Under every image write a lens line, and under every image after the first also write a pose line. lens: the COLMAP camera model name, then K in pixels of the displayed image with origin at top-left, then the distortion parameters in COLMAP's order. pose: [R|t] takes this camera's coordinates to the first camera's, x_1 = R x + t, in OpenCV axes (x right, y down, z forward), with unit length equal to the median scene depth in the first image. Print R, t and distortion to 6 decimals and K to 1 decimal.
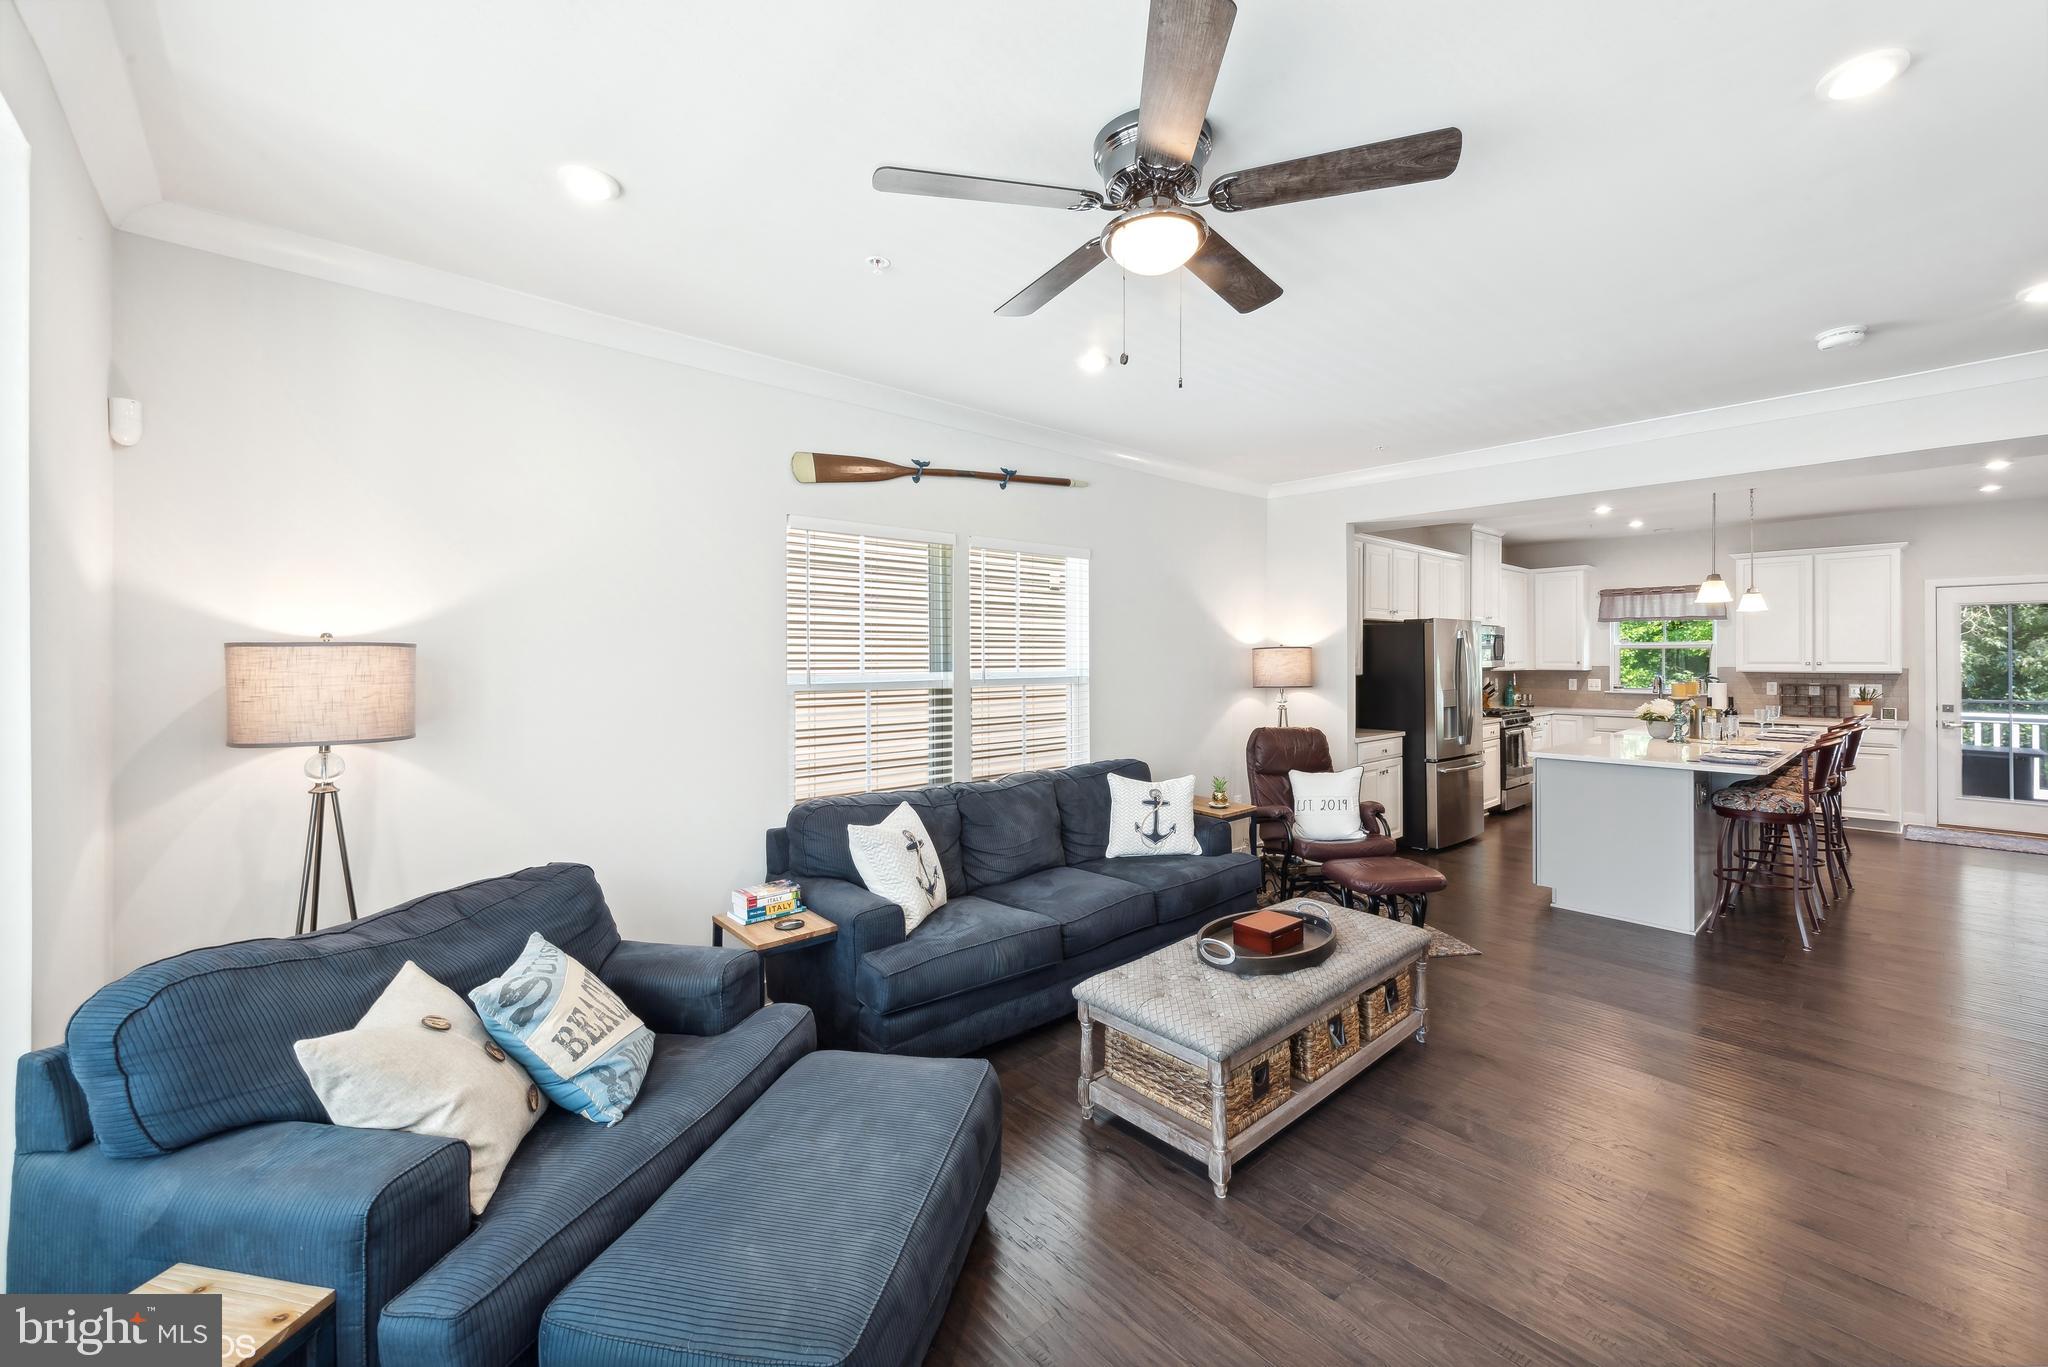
lens RADIAL K [[807.8, 0, 1043.9], [0, 807.8, 657.5], [0, 0, 1]] dist [0.012278, -0.004167]
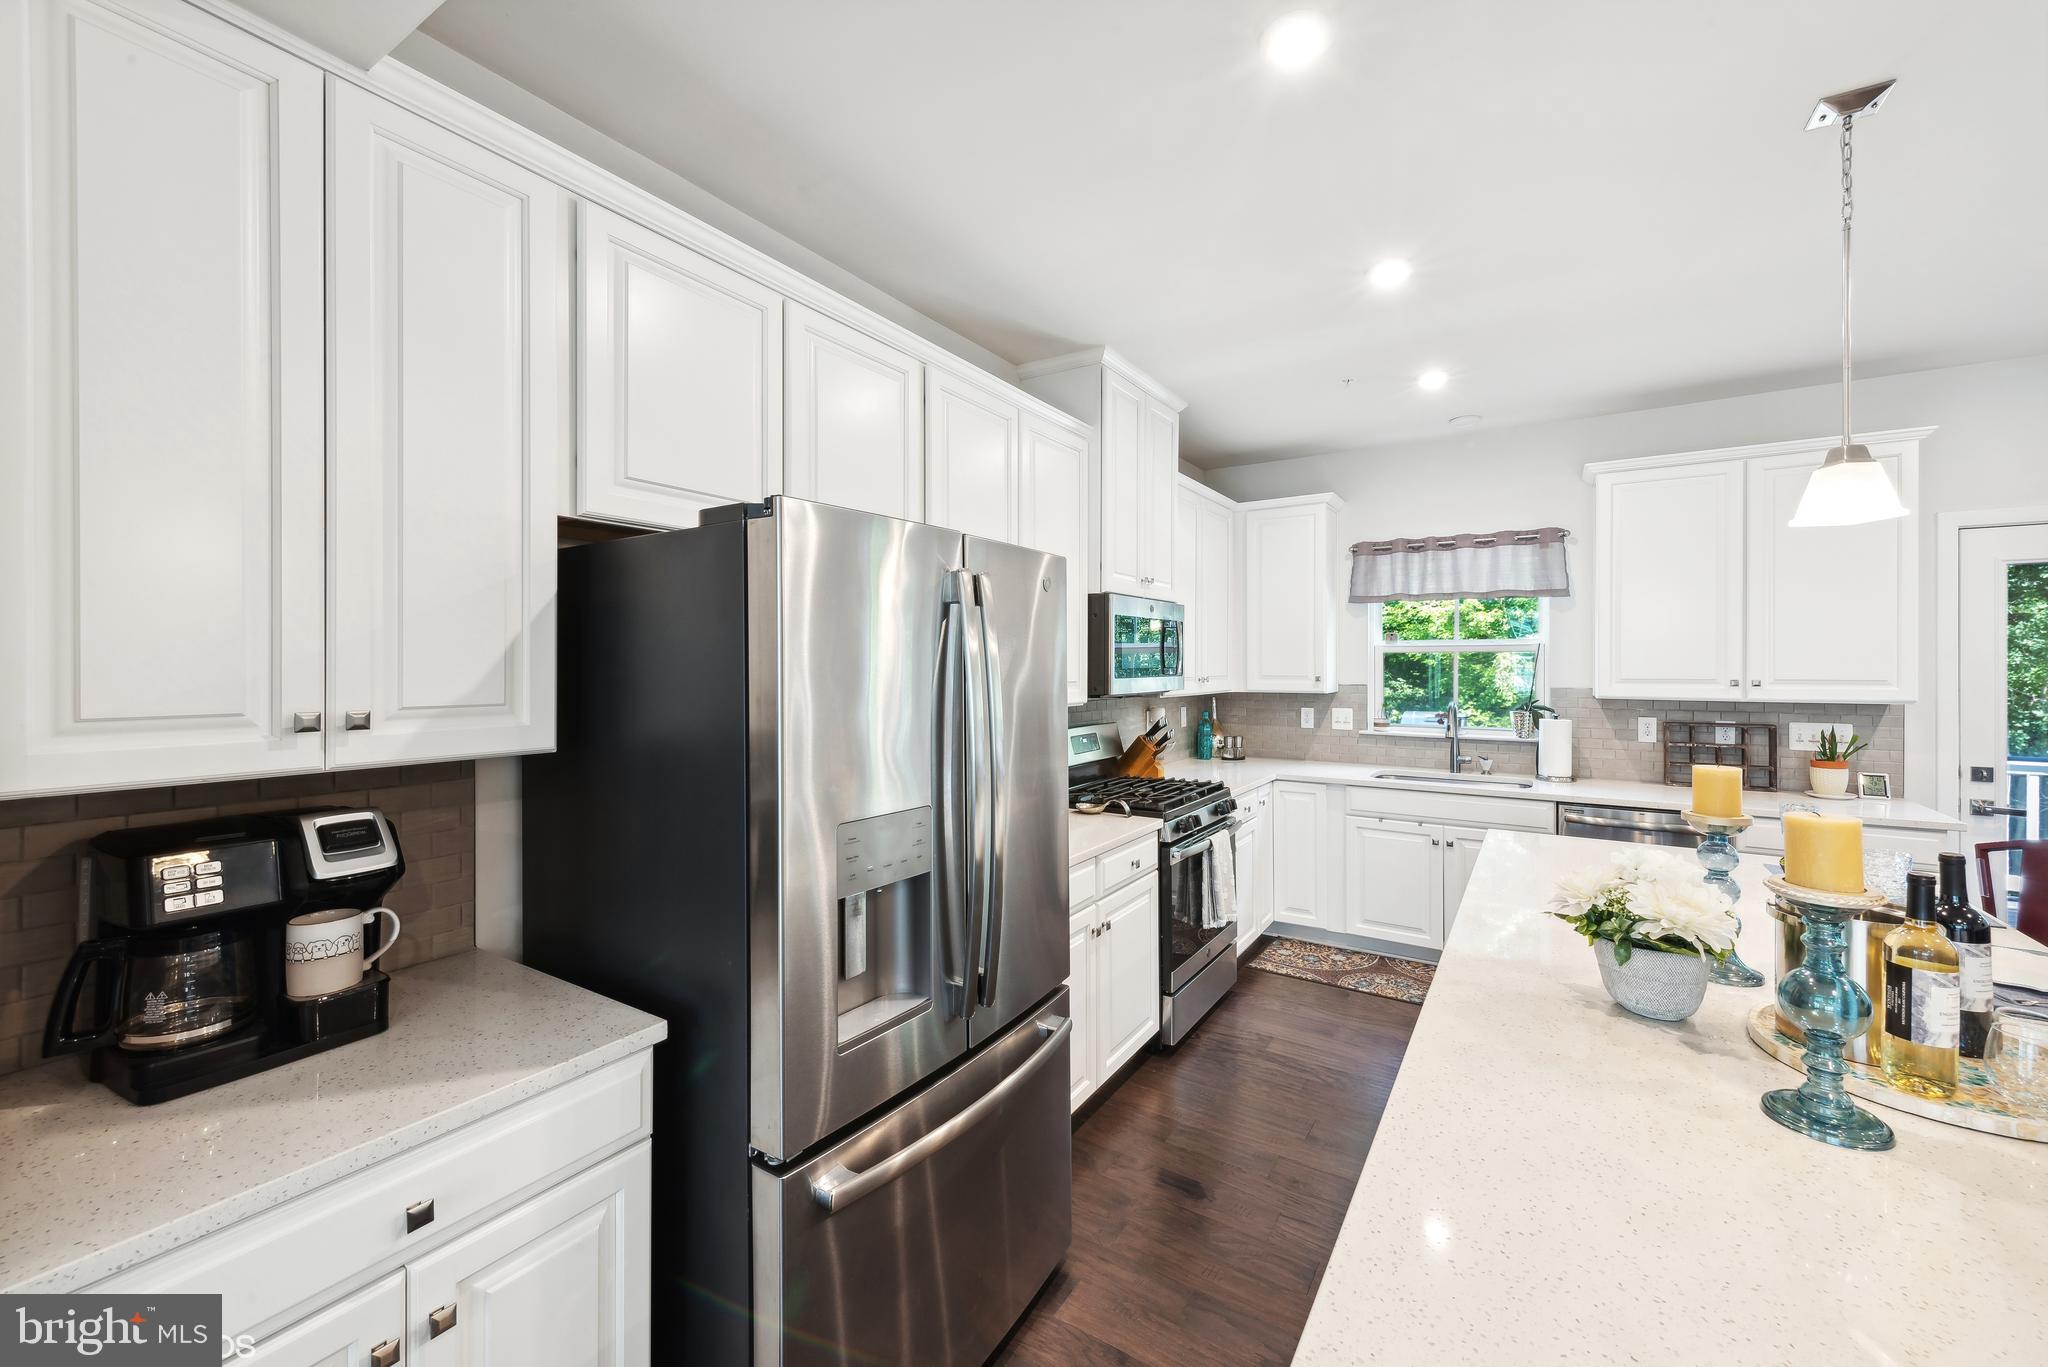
lens RADIAL K [[807.8, 0, 1046.3], [0, 807.8, 665.0], [0, 0, 1]] dist [0.012278, -0.004167]
pose [[0.961270, -0.000242, 0.275608, 0.430773], [0.000206, 1.000000, 0.000162, -0.003599], [-0.275608, -0.000099, 0.961270, 0.679034]]
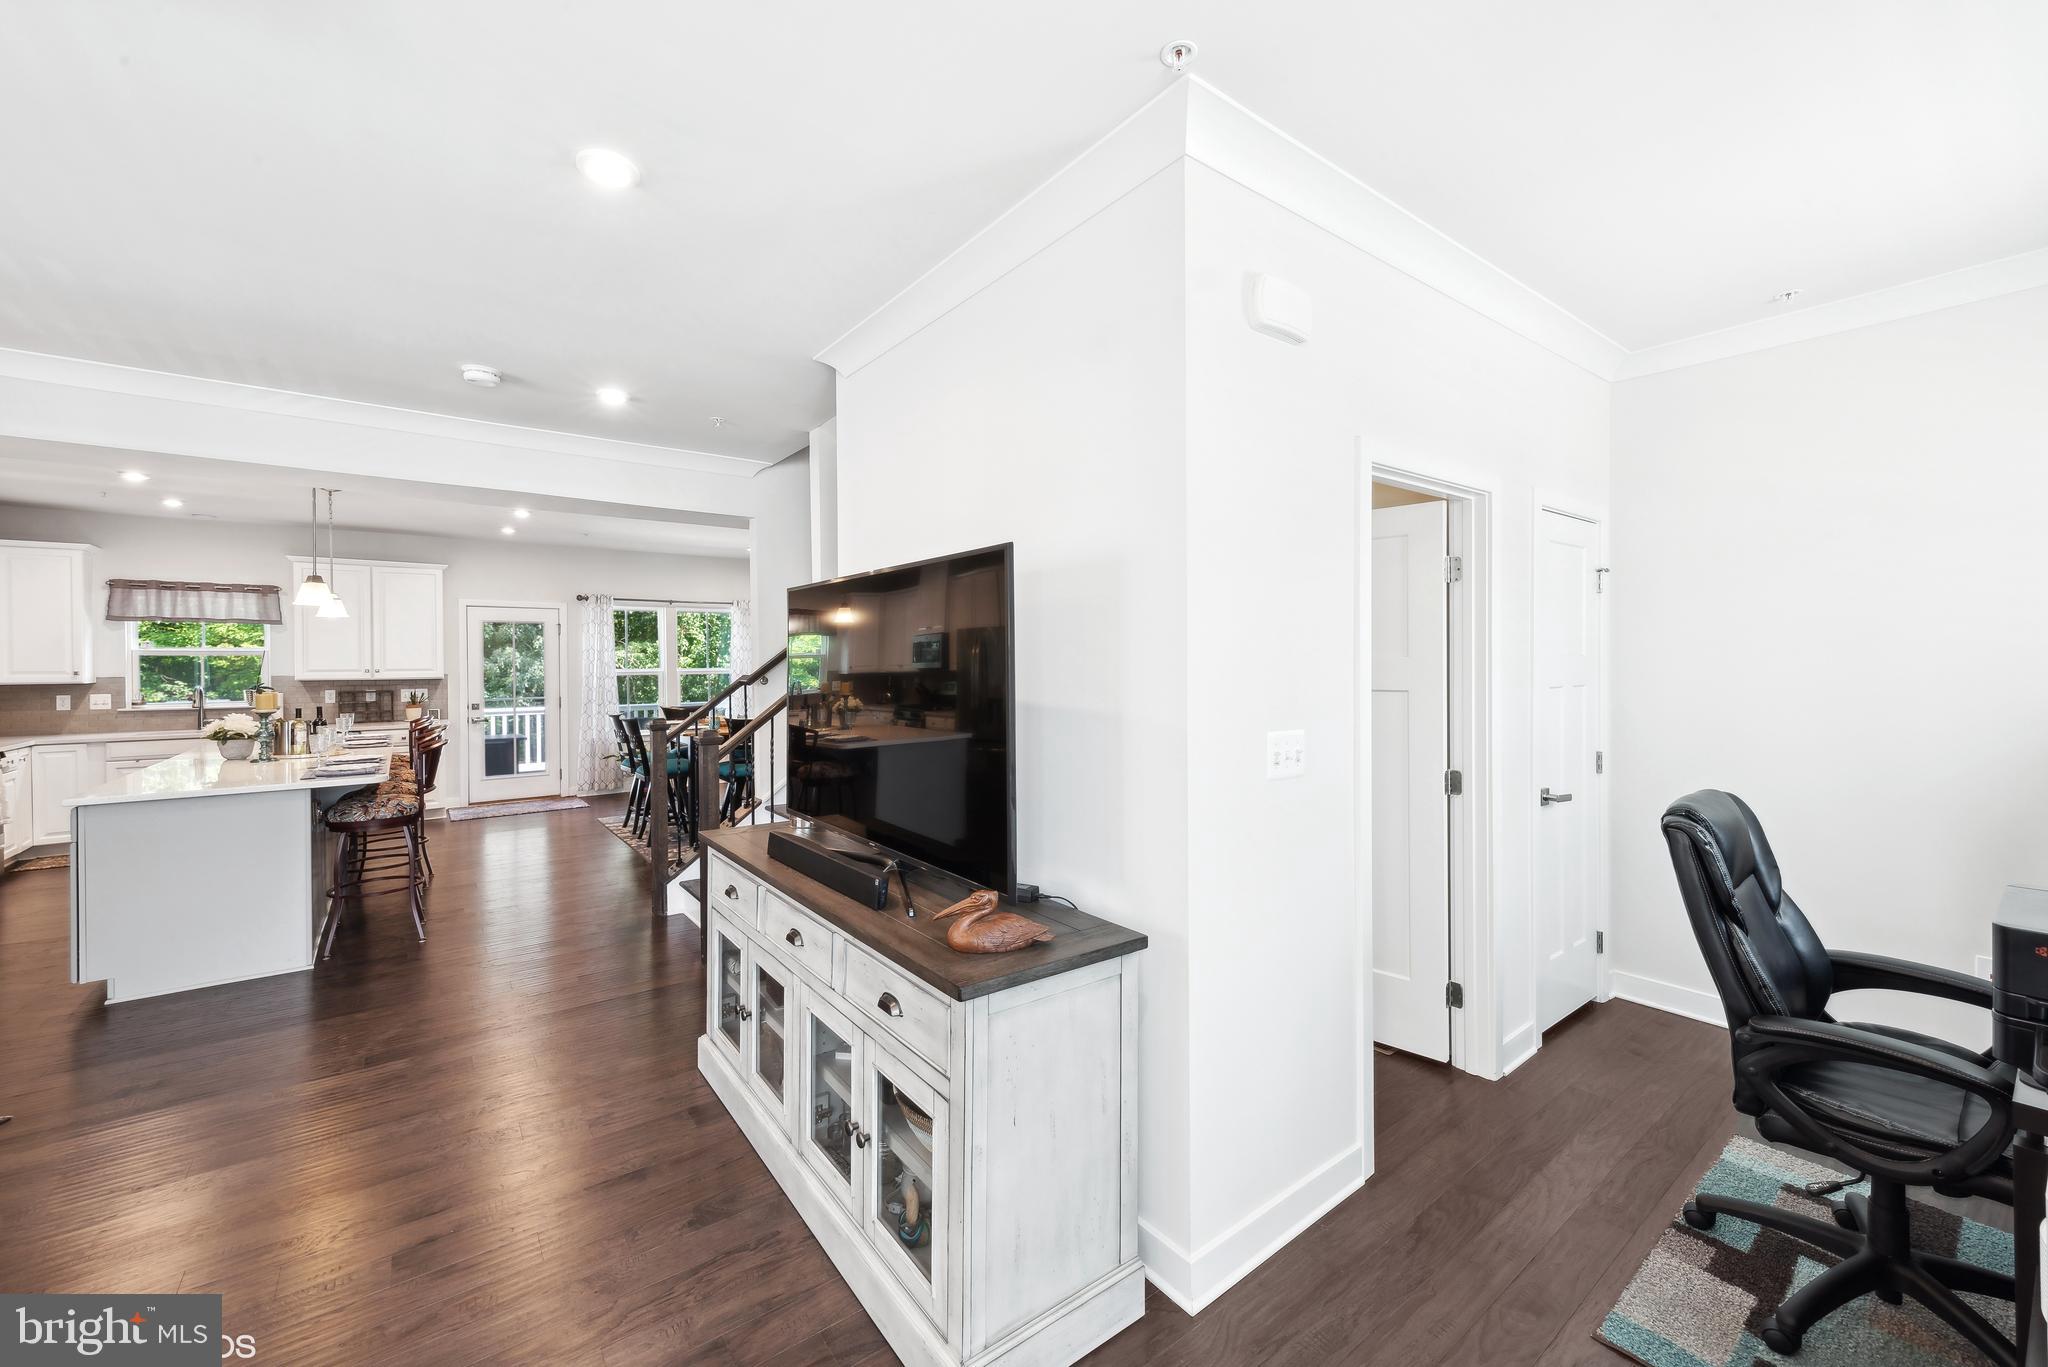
lens RADIAL K [[807.8, 0, 1043.0], [0, 807.8, 667.9], [0, 0, 1]] dist [0.012278, -0.004167]
pose [[0.071499, -0.007560, 0.997412, -0.032391], [0.005424, 0.999959, 0.007191, 0.000951], [-0.997426, 0.004896, 0.071537, 0.071561]]
